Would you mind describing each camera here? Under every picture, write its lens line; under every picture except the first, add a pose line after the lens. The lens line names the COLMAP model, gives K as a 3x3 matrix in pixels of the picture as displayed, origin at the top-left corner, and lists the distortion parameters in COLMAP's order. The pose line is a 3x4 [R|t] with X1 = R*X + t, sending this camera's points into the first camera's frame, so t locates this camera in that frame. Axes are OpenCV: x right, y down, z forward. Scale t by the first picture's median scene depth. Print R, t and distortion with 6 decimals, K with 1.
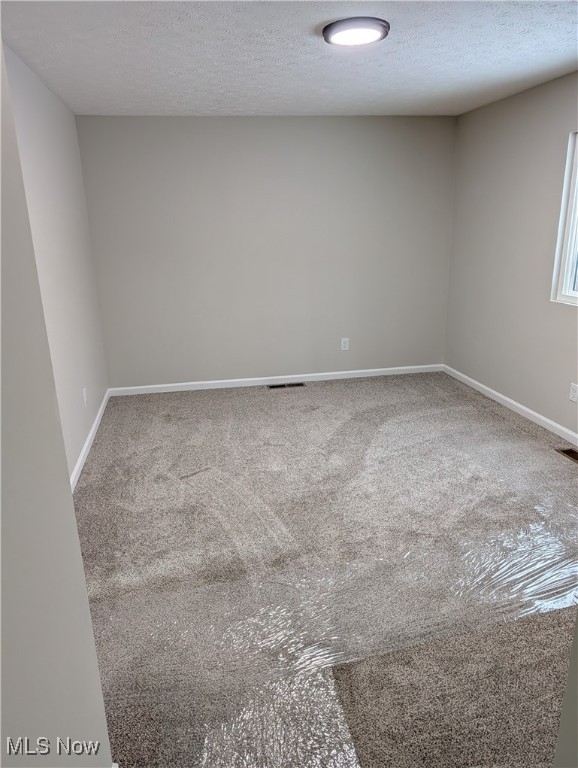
lens RADIAL K [[548.8, 0, 287.5], [0, 548.8, 405.1], [0, 0, 1]] dist [0.010407, -0.016755]
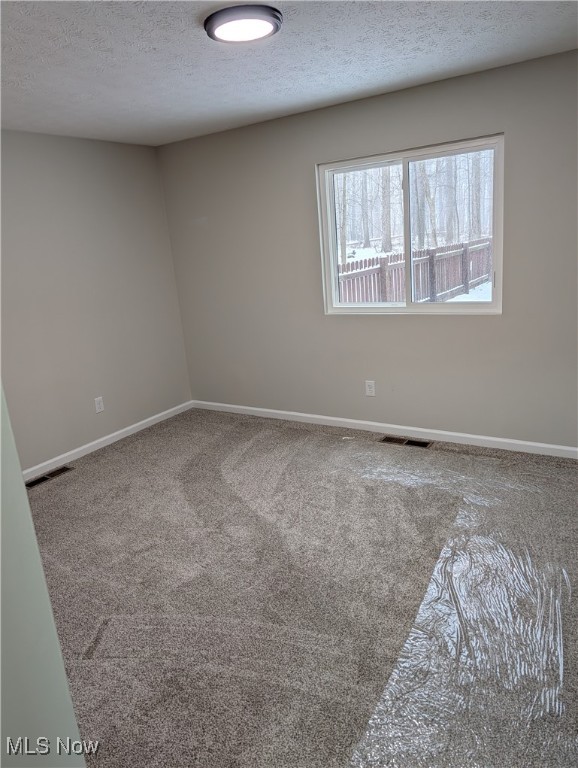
lens RADIAL K [[548.8, 0, 284.2], [0, 548.8, 380.8], [0, 0, 1]] dist [0.010407, -0.016755]
pose [[0.685936, -0.218083, 0.694213, -0.371514], [0.293920, 0.955779, 0.009837, -0.099477], [-0.665660, 0.197296, 0.719702, 0.302955]]
